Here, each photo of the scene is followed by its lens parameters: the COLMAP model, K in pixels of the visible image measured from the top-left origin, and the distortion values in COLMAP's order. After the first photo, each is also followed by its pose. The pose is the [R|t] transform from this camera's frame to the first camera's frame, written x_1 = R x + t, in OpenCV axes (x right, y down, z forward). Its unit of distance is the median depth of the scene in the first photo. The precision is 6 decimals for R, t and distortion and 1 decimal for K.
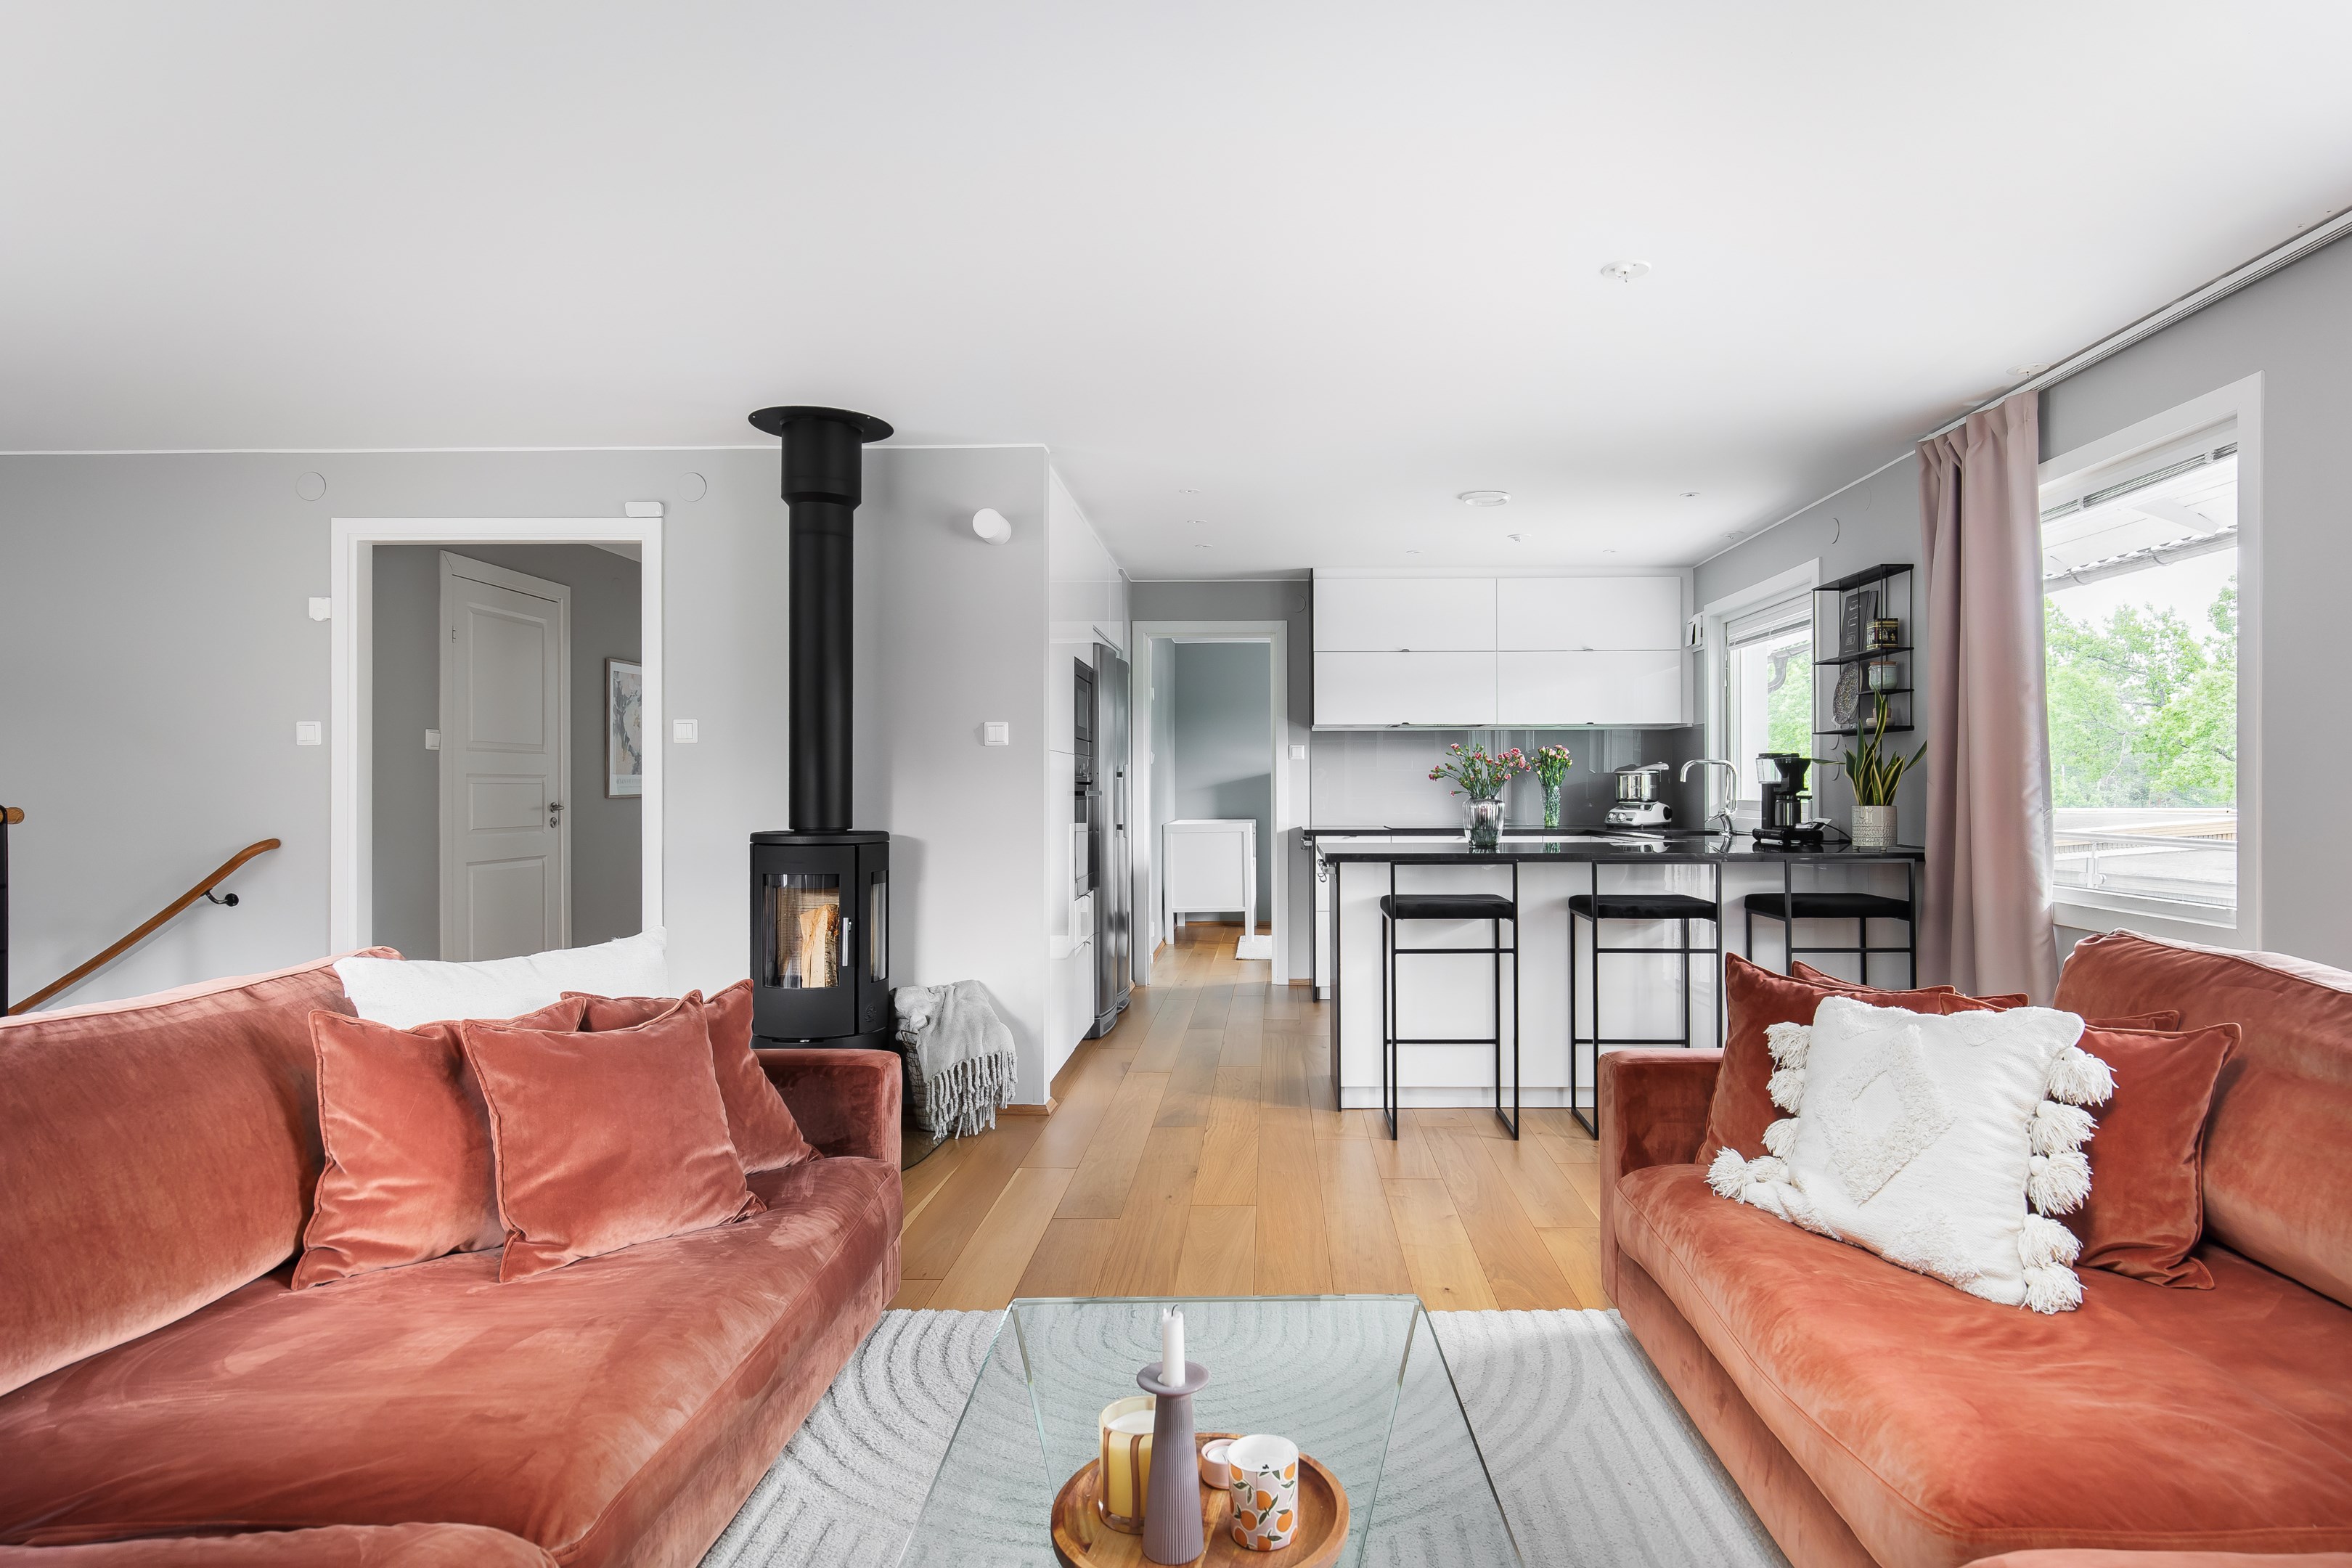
lens RADIAL K [[1292.2, 0, 1171.6], [0, 1292.2, 794.7], [0, 0, 1]] dist [0.005858, -0.001993]
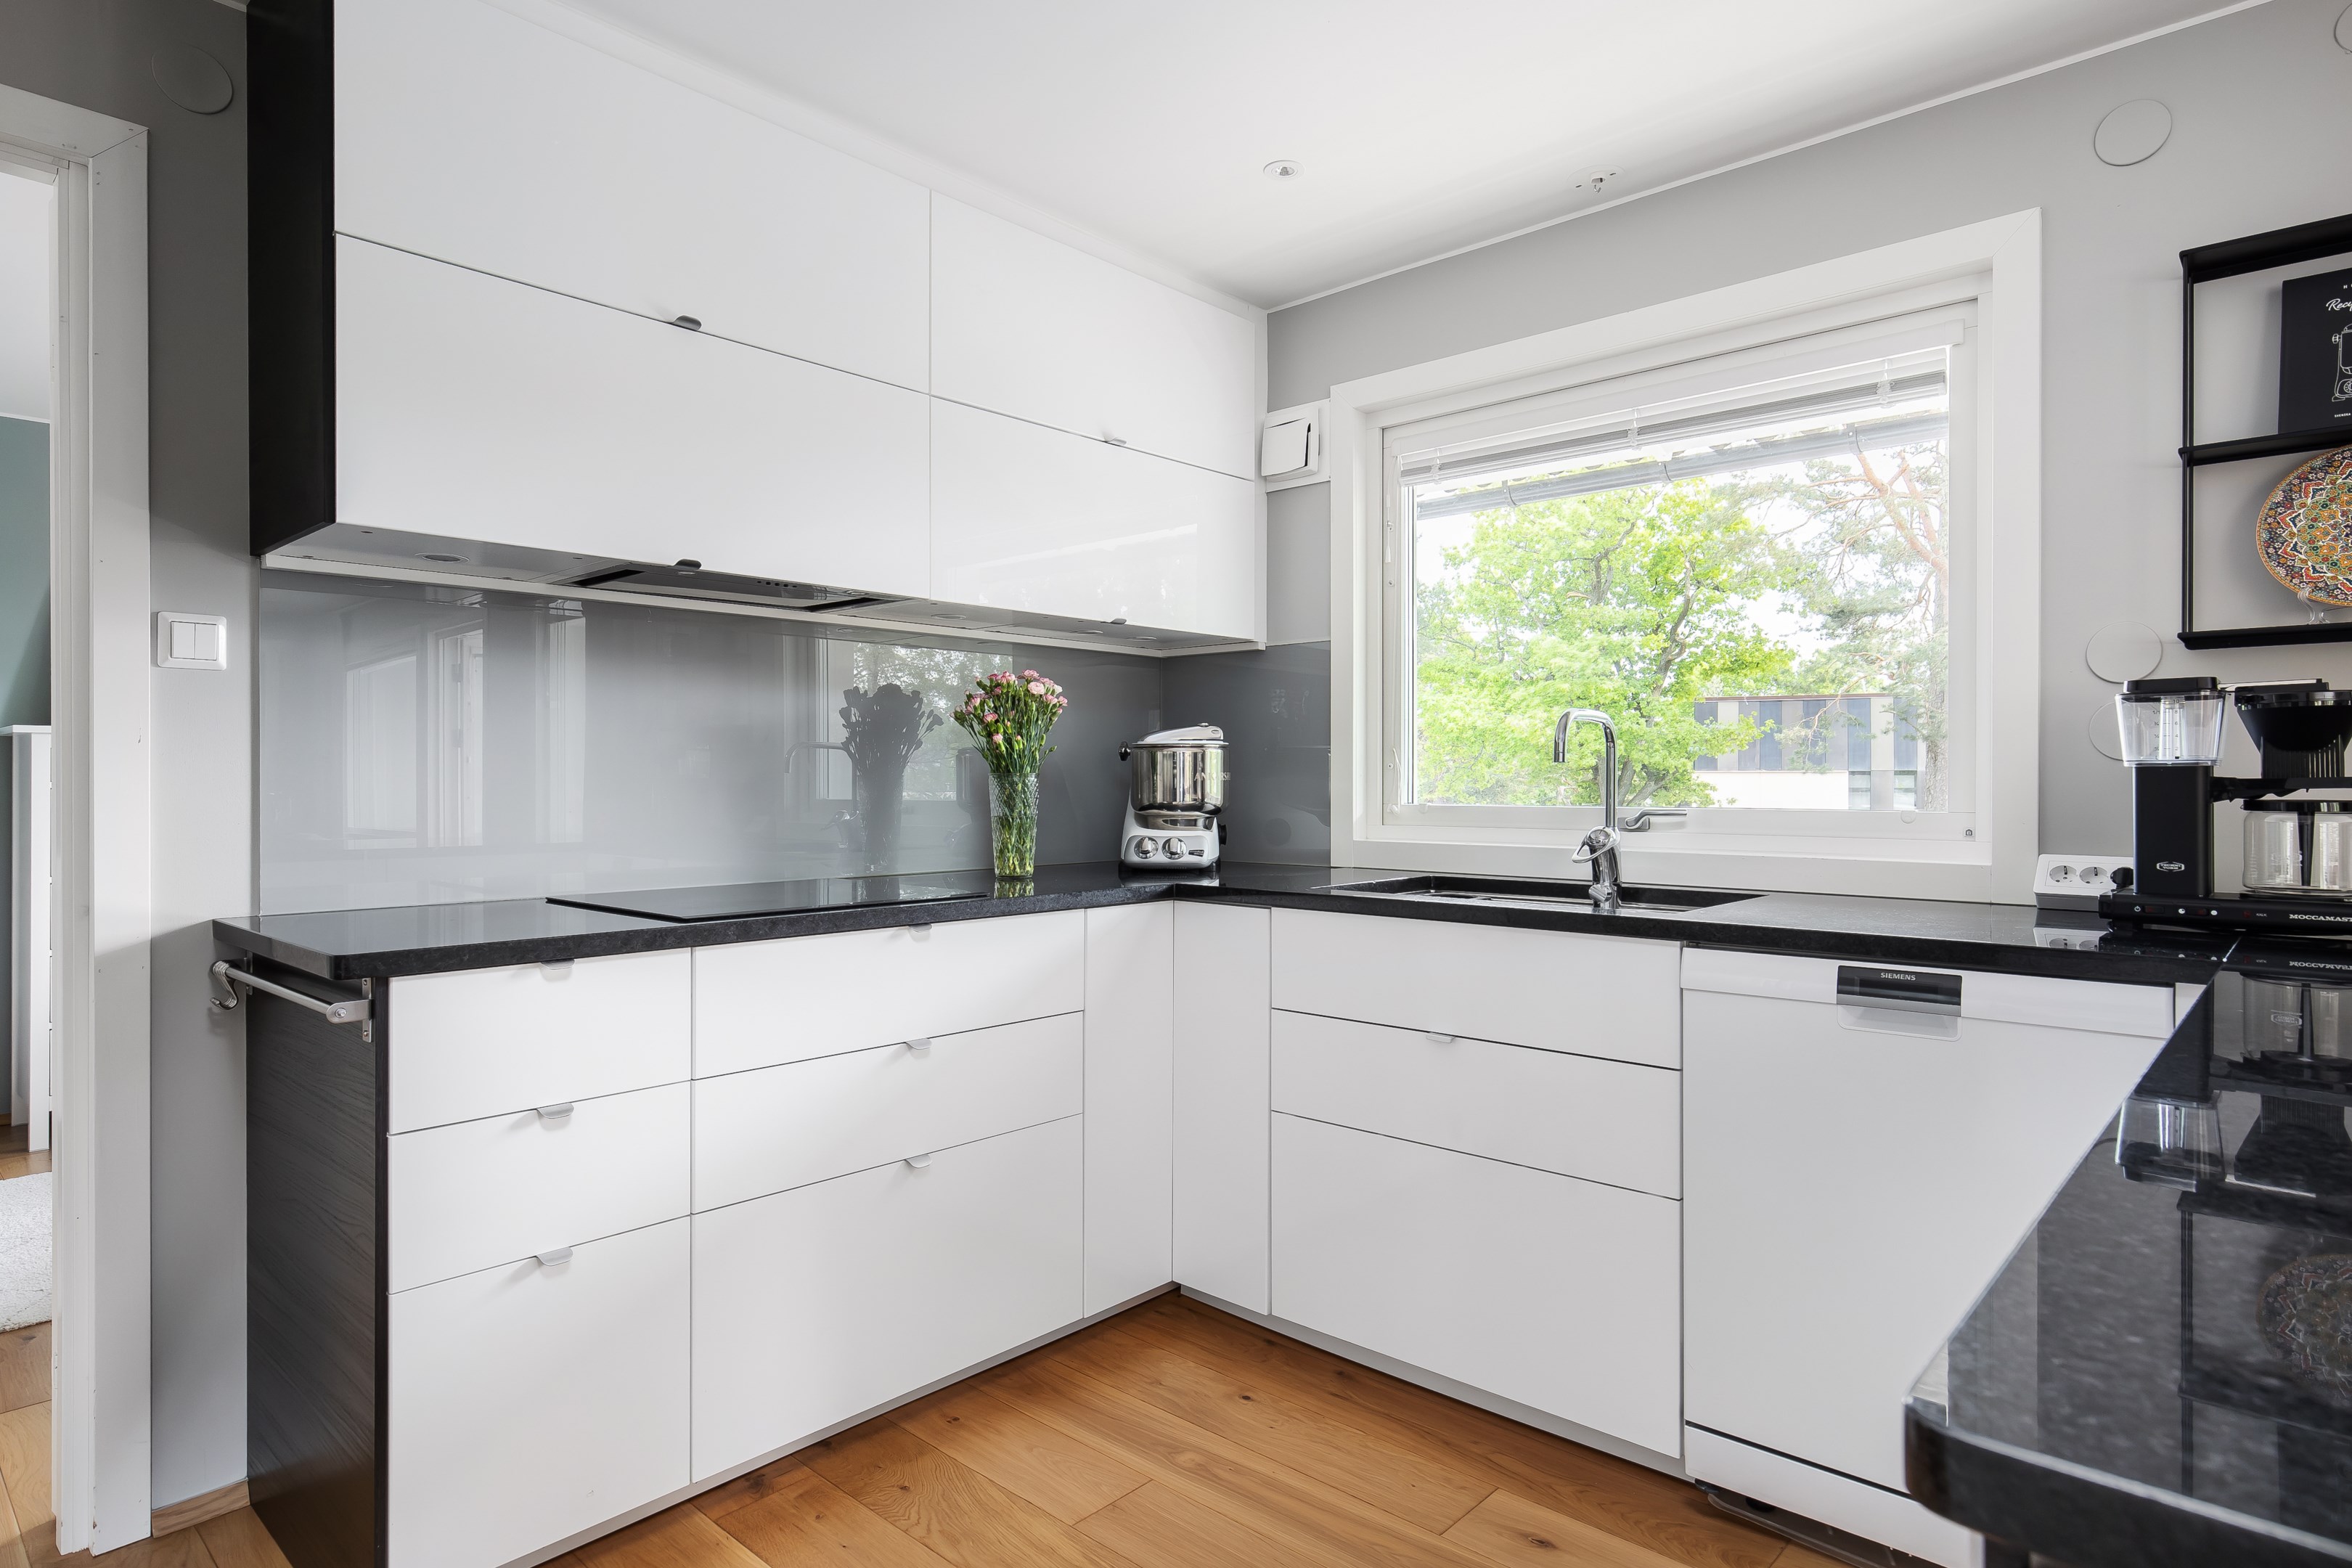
lens RADIAL K [[1292.2, 0, 1194.2], [0, 1292.2, 785.9], [0, 0, 1]] dist [0.005858, -0.001993]
pose [[0.647760, 0.001313, 0.761843, 0.028828], [-0.003100, 0.999995, 0.000913, -0.003612], [-0.761838, -0.002954, 0.647761, 0.719321]]
